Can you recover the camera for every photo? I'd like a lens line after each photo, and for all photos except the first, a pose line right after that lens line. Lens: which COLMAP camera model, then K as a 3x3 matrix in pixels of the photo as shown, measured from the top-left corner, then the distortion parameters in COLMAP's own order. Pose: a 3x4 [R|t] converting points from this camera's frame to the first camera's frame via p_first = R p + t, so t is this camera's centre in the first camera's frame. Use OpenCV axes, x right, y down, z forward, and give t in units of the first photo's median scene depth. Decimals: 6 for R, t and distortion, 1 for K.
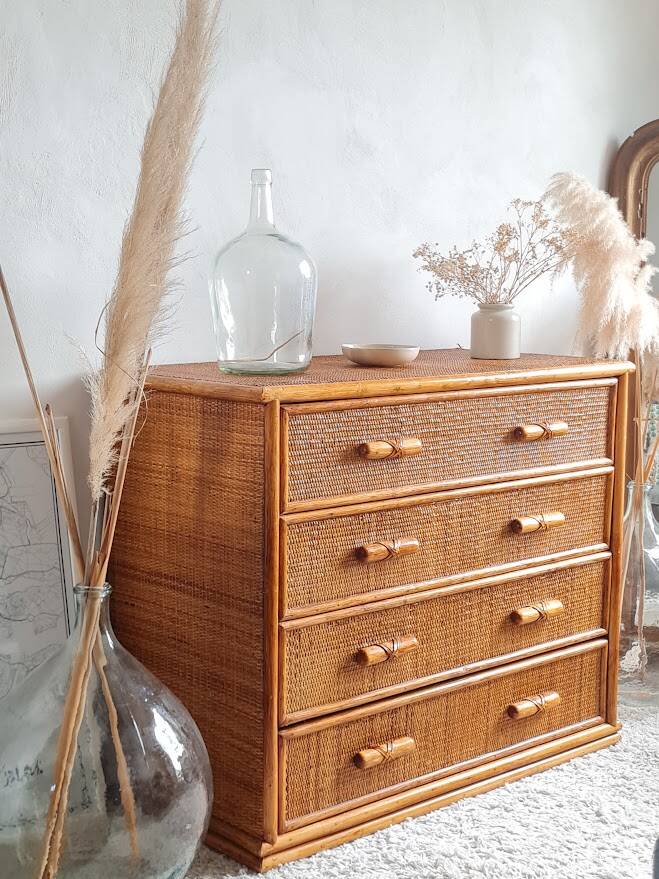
lens RADIAL K [[1389.5, 0, 326.8], [0, 1389.5, 441.0], [0, 0, 1]] dist [0.027908, 0.000000]
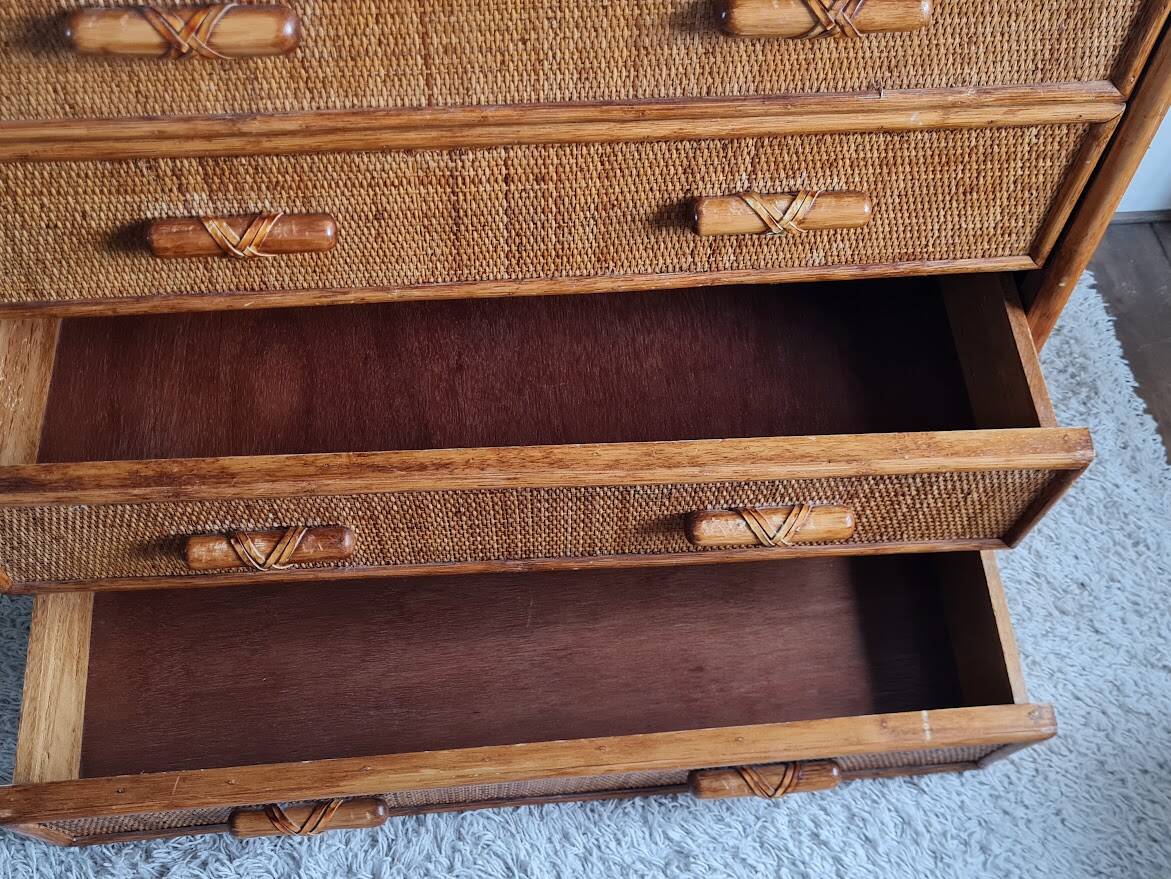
lens RADIAL K [[1241.2, 0, 578.4], [0, 1241.2, 458.2], [0, 0, 1]] dist [0.030131, 0.000000]
pose [[0.799473, 0.501192, -0.331134, 0.280782], [-0.096388, 0.651133, 0.752818, -0.170673], [0.592919, -0.569940, 0.568872, 0.785877]]
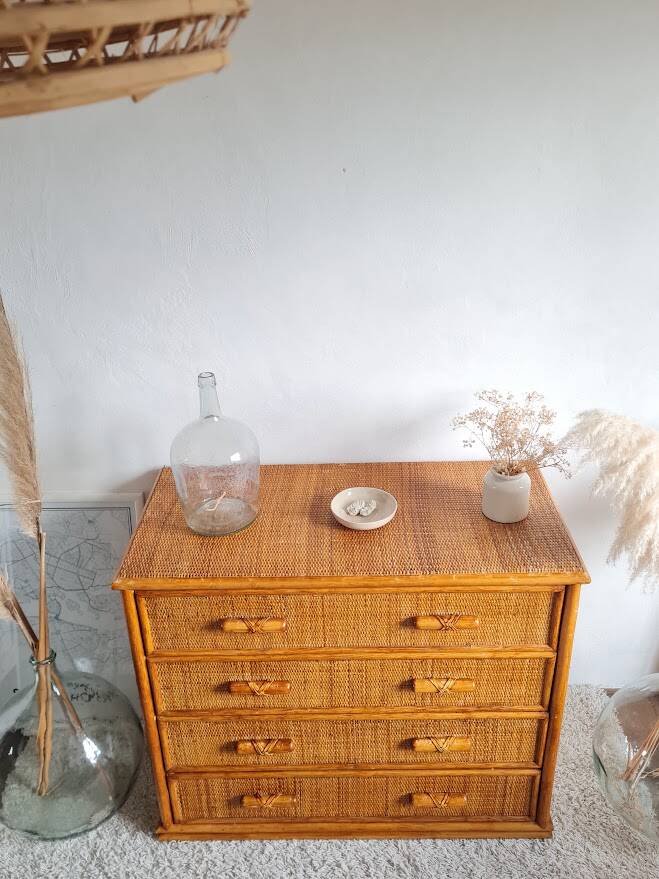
lens RADIAL K [[777.2, 0, 331.7], [0, 777.2, 433.8], [0, 0, 1]] dist [0.053451, -0.050655]
pose [[0.737963, 0.282281, -0.612967, 0.454952], [-0.053834, 0.930043, 0.363487, -0.392162], [0.672691, -0.235241, 0.701533, 0.582893]]
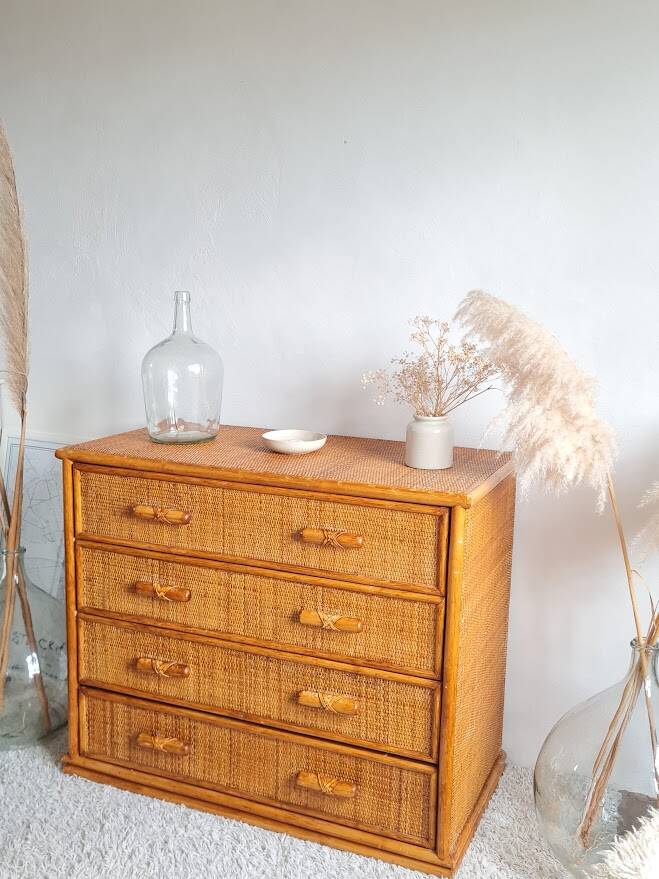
lens RADIAL K [[931.7, 0, 337.3], [0, 931.7, 437.0], [0, 0, 1]] dist [0.030131, 0.000000]
pose [[0.431290, 0.160341, -0.887851, 0.835108], [-0.136033, 0.984388, 0.111694, -0.175784], [0.891899, 0.072605, 0.446369, 0.730858]]
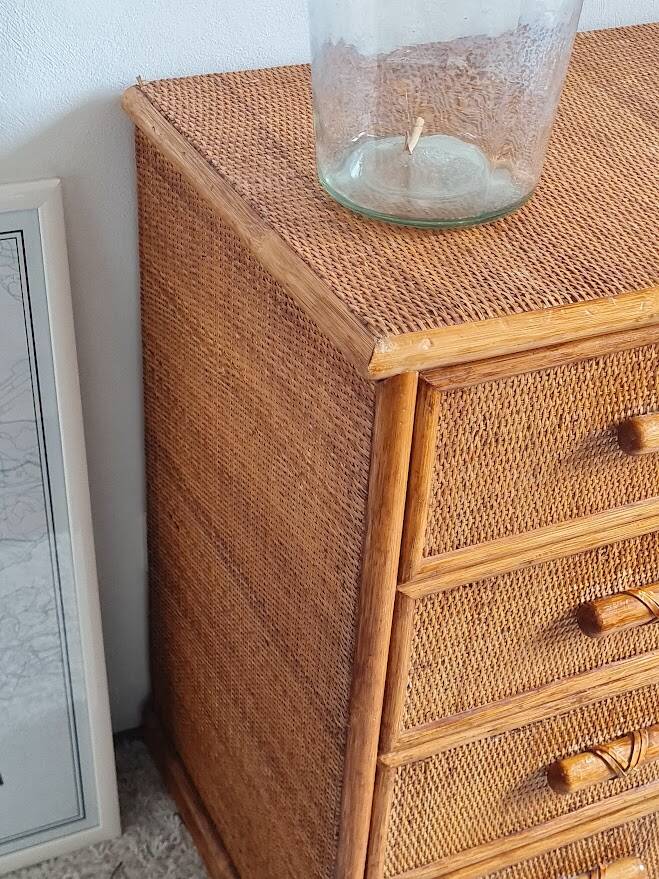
lens RADIAL K [[1389.5, 0, 327.3], [0, 1389.5, 418.2], [0, 0, 1]] dist [0.027908, 0.000000]
pose [[0.957287, 0.195420, -0.213103, 0.026027], [-0.081843, 0.890020, 0.448515, -0.174038], [0.277314, -0.411917, 0.867998, 0.573288]]
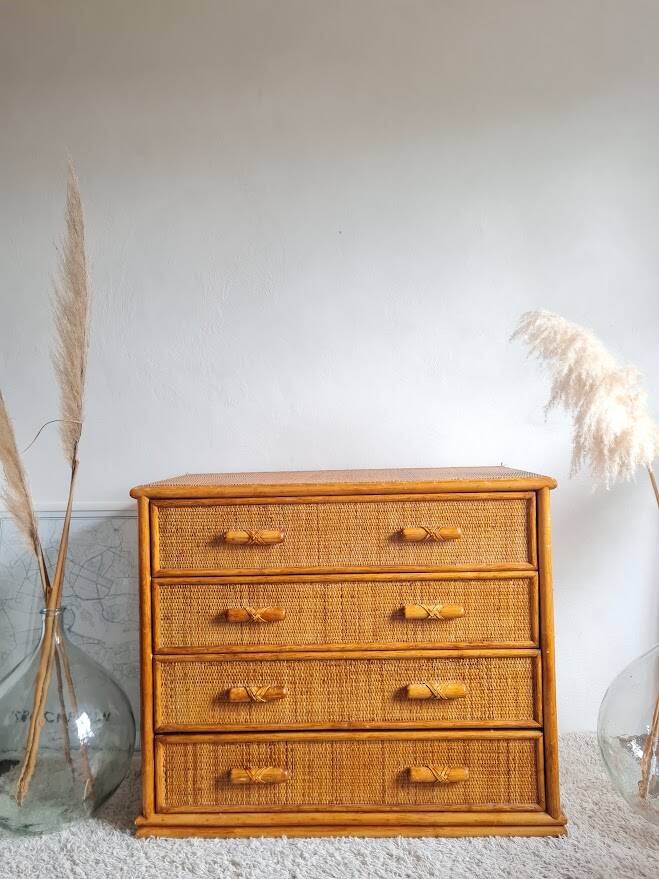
lens RADIAL K [[668.3, 0, 331.2], [0, 668.3, 430.9], [0, 0, 1]] dist [0.047089, -0.041474]
pose [[0.722571, -0.026850, -0.690776, 0.528716], [-0.057951, 0.993376, -0.099230, -0.035027], [0.688864, 0.111732, 0.716228, 0.559151]]
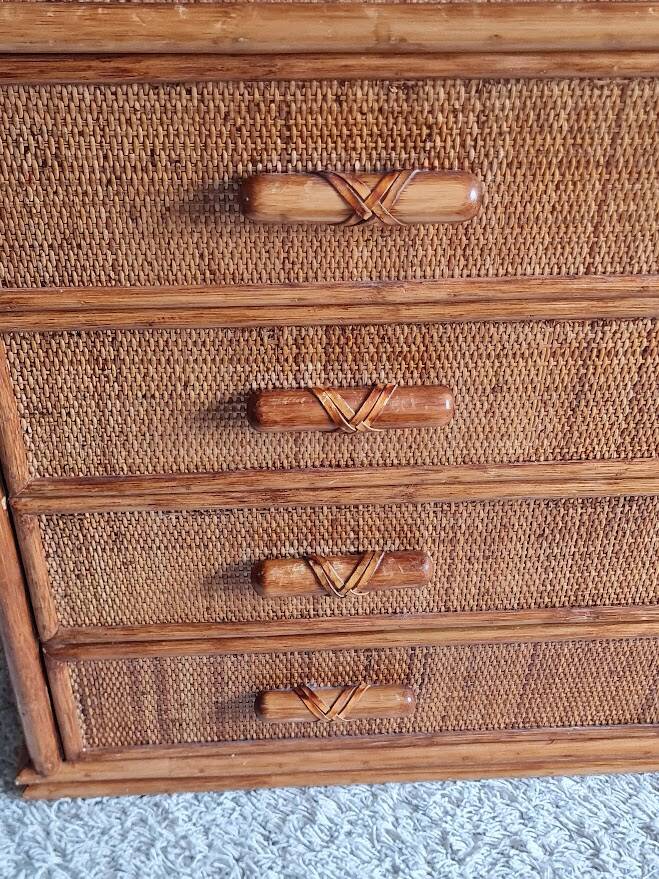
lens RADIAL K [[1389.5, 0, 346.4], [0, 1389.5, 417.5], [0, 0, 1]] dist [0.027908, 0.000000]
pose [[0.788823, 0.454360, -0.413902, 0.200197], [-0.102150, 0.760979, 0.640684, -0.164517], [0.606072, -0.463106, 0.646691, 0.729160]]
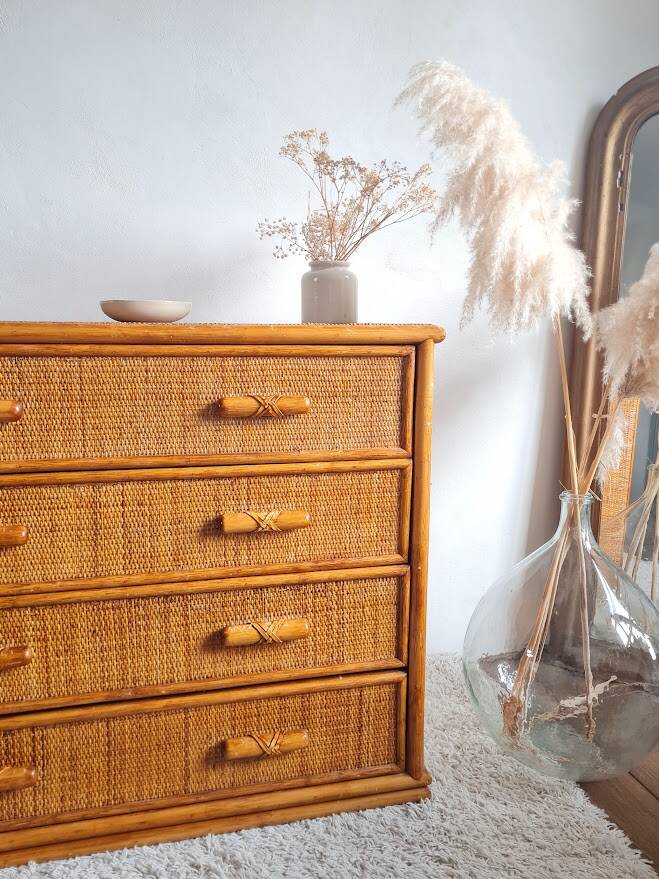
lens RADIAL K [[726.5, 0, 336.0], [0, 726.5, 428.7], [0, 0, 1]] dist [0.045289, -0.046297]
pose [[0.887850, 0.066338, -0.455325, 0.405835], [-0.062440, 0.997769, 0.023614, -0.006965], [0.455876, 0.007465, 0.890012, 0.703236]]
